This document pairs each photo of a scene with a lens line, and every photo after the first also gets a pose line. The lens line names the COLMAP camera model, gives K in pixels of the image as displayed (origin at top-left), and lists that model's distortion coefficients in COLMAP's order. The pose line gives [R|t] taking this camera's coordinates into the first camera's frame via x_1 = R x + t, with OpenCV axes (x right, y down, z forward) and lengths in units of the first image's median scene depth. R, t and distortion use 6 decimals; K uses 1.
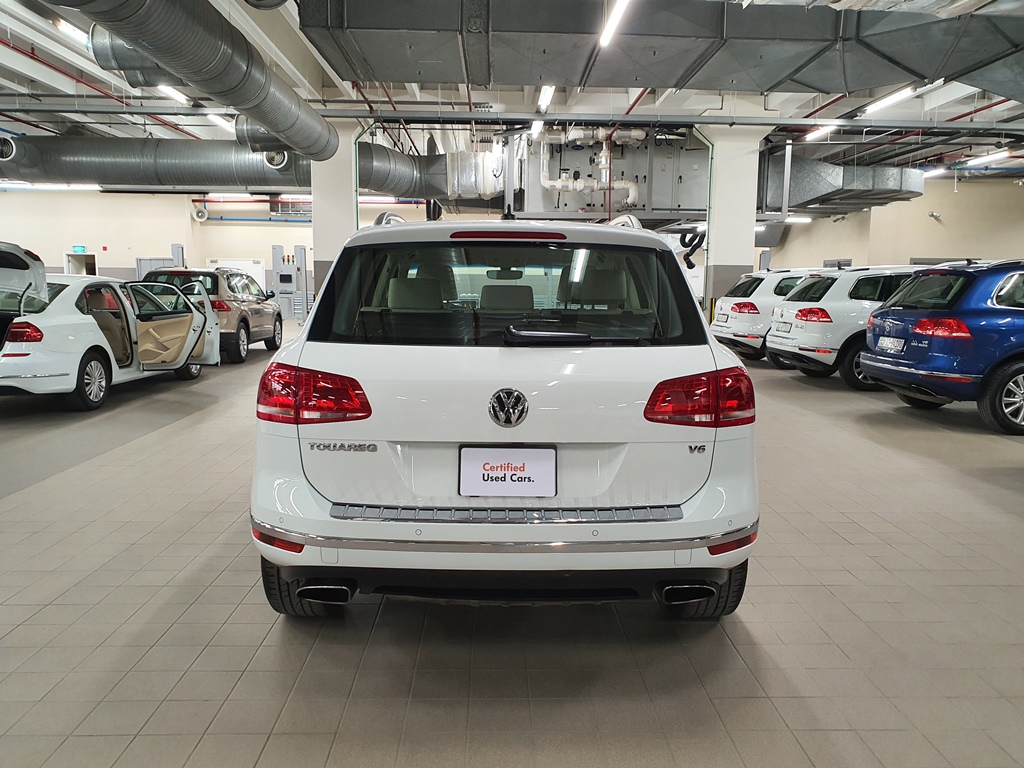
lens RADIAL K [[807.7, 0, 513.8], [0, 807.7, 392.2], [0, 0, 1]] dist [0.001980, 0.009000]
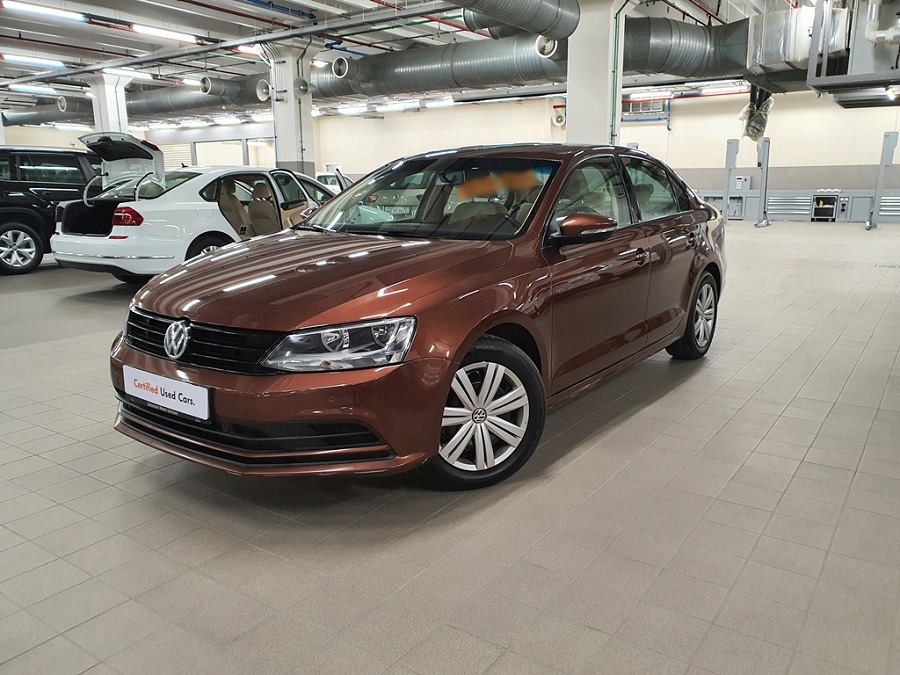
lens RADIAL K [[709.9, 0, 451.8], [0, 709.9, 341.9], [0, 0, 1]] dist [0.001980, 0.009000]
pose [[0.803567, 0.112953, -0.584399, 0.150126], [-0.066714, 0.992734, 0.100144, -0.014718], [0.591464, -0.041485, 0.805264, 0.224796]]
